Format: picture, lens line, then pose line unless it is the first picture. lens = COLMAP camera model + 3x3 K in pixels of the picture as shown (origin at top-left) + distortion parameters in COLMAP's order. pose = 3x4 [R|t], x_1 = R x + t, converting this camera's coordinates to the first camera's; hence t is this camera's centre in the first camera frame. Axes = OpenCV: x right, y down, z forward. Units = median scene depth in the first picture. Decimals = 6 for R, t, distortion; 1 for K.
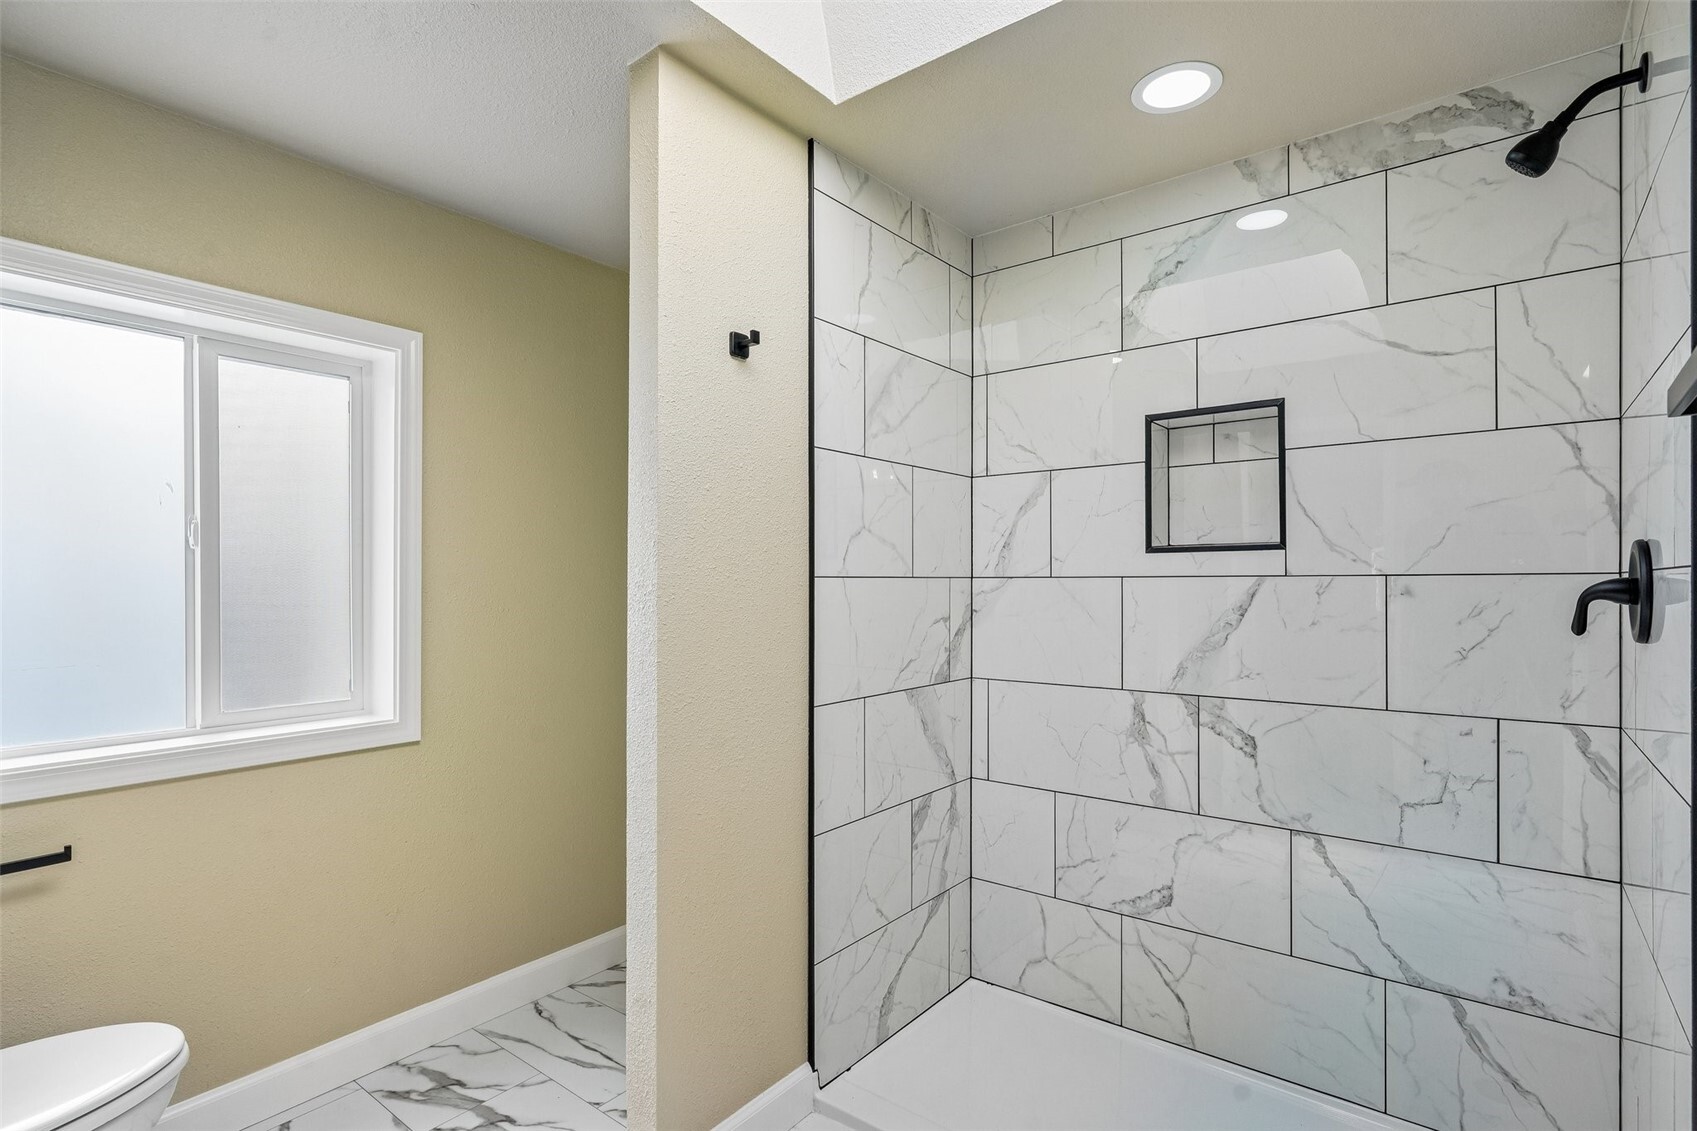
lens RADIAL K [[817.9, 0, 862.9], [0, 817.9, 580.3], [0, 0, 1]] dist [-0.001261, 0.001348]
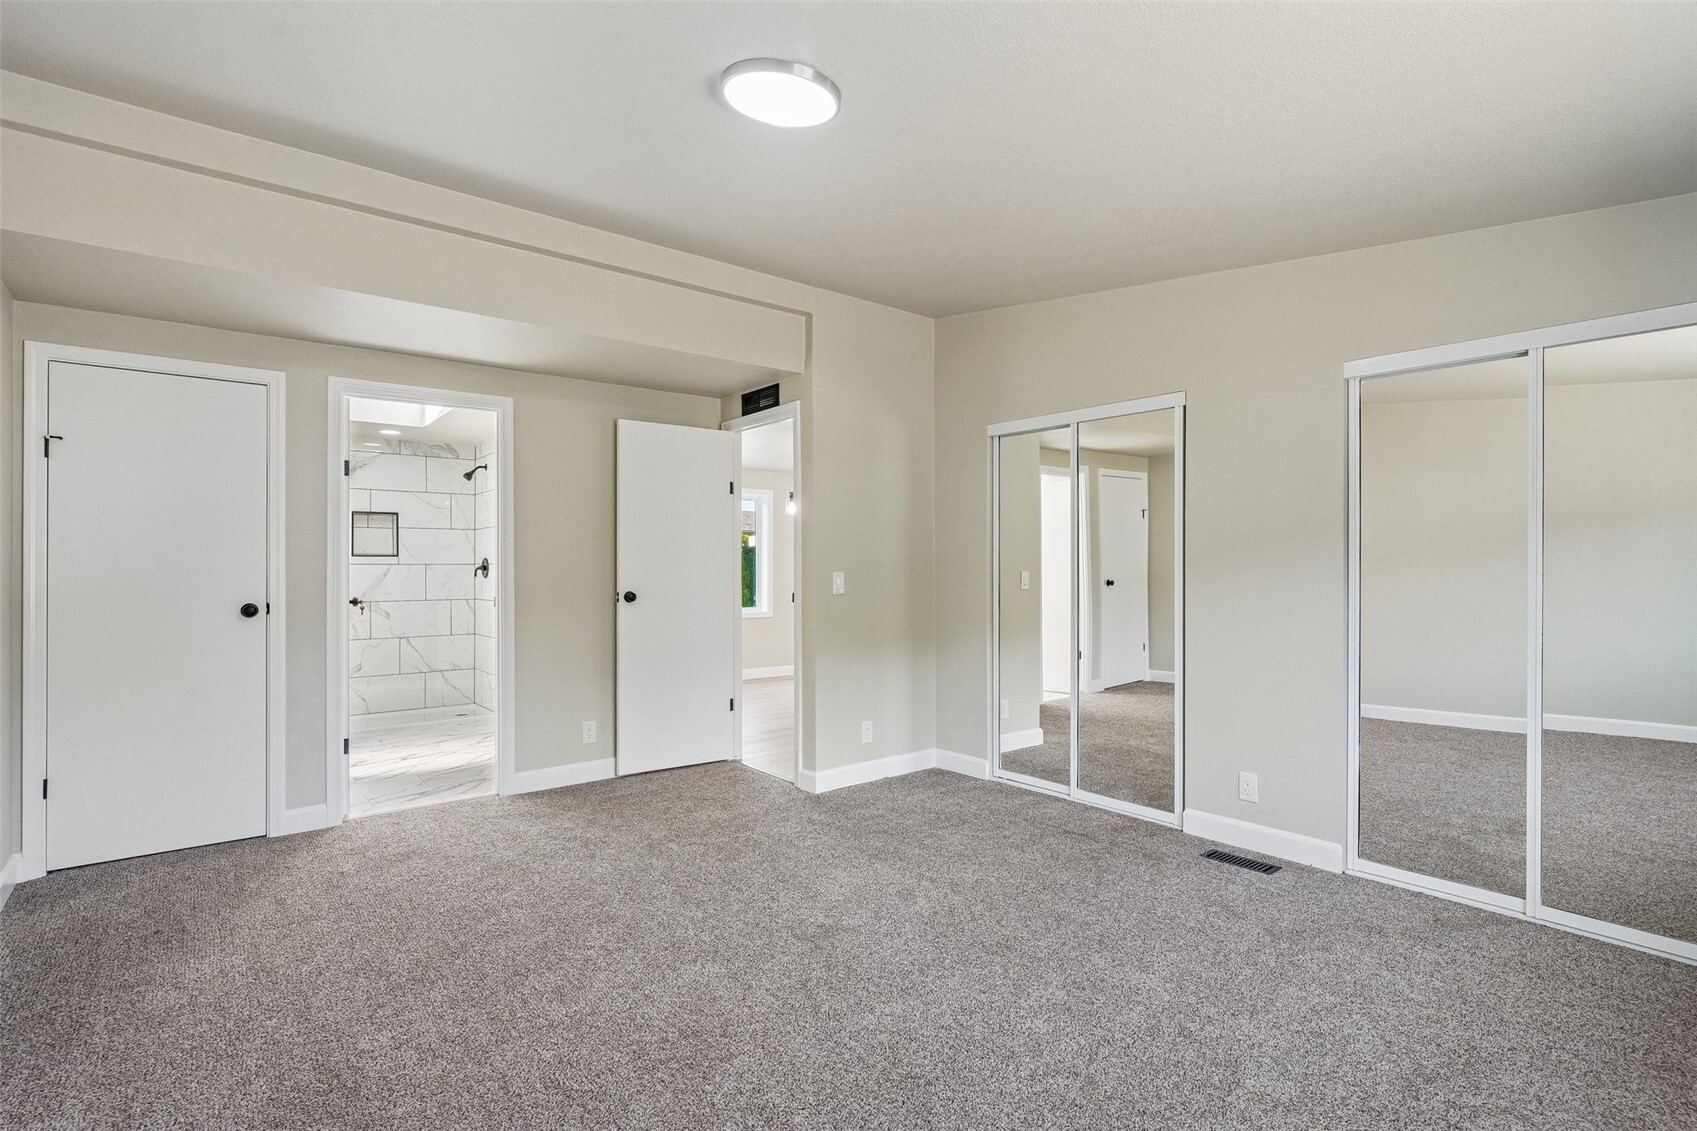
lens RADIAL K [[817.9, 0, 849.4], [0, 817.9, 568.9], [0, 0, 1]] dist [-0.001261, 0.001348]
pose [[0.230990, 0.003864, 0.972949, -2.382822], [-0.002024, 0.999992, -0.003491, 0.021956], [-0.972954, -0.001163, 0.230996, -1.634465]]
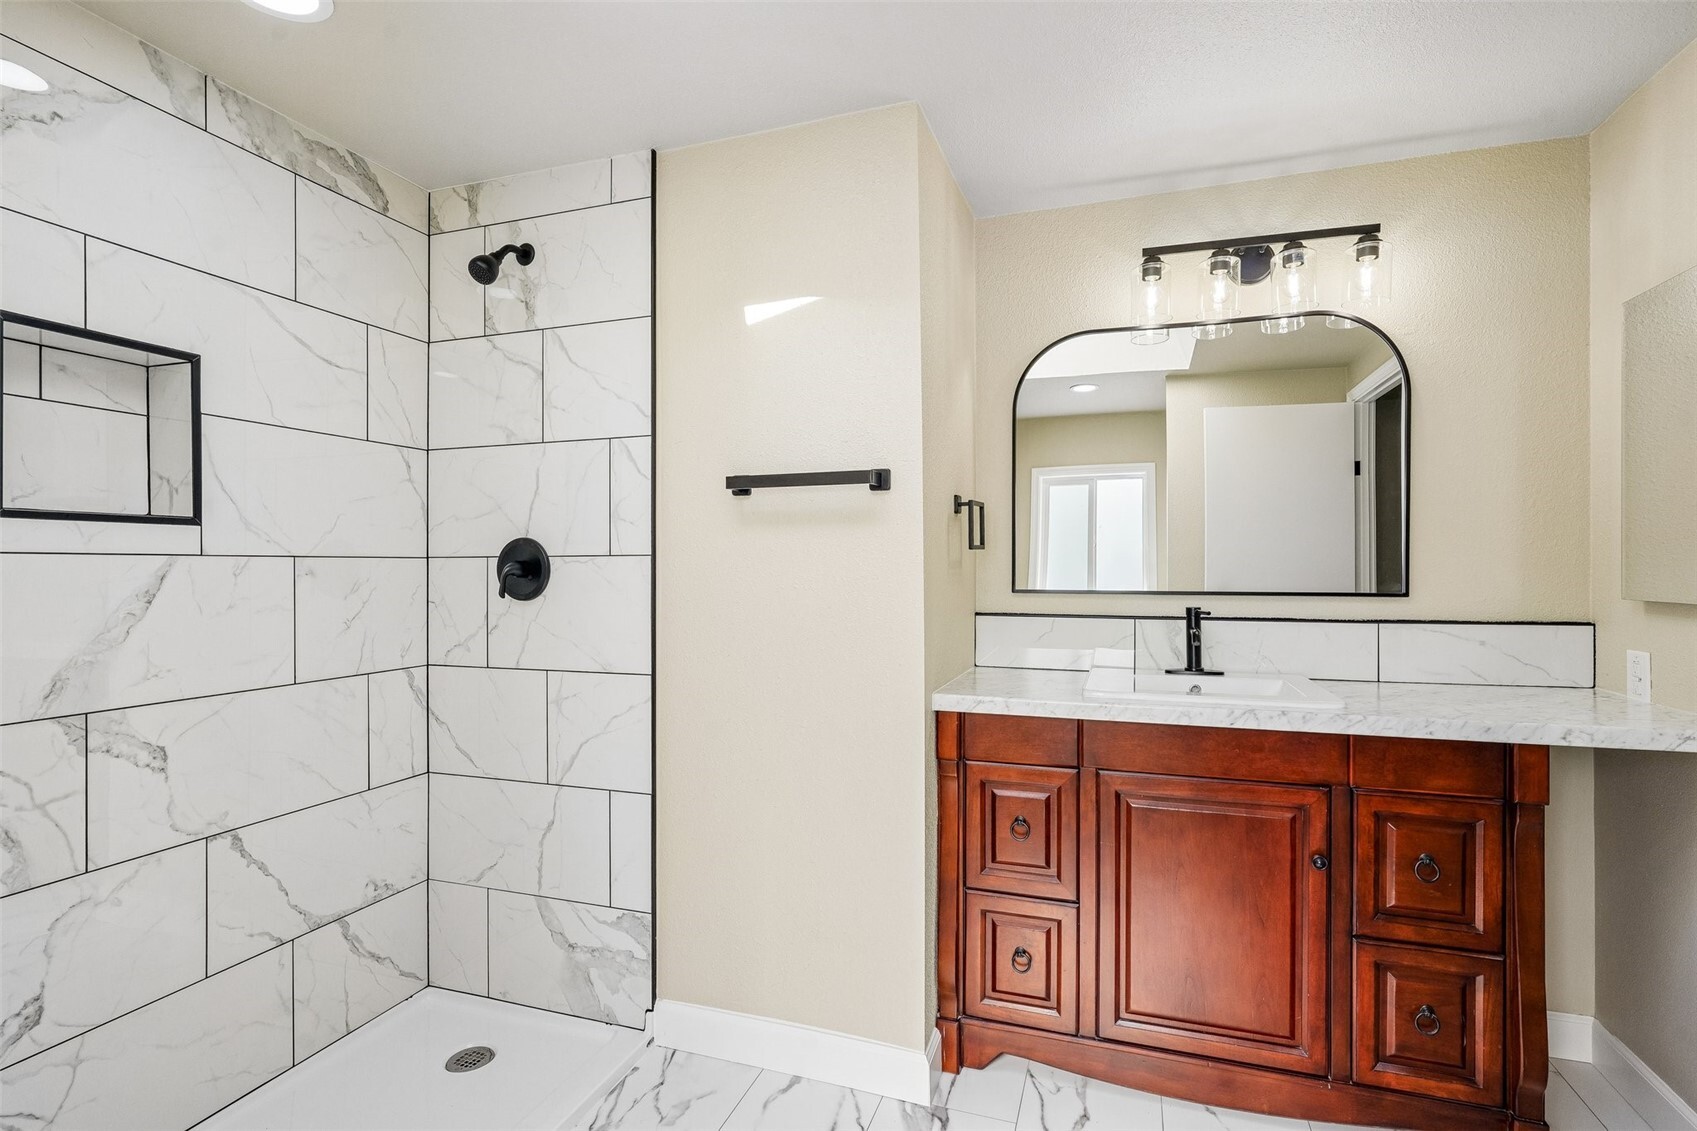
lens RADIAL K [[817.9, 0, 850.2], [0, 817.9, 568.6], [0, 0, 1]] dist [-0.001261, 0.001348]
pose [[-0.318535, 0.001754, 0.947909, -0.550258], [-0.000384, 0.999998, -0.001980, 0.010646], [-0.947911, -0.000995, -0.318534, 0.610430]]
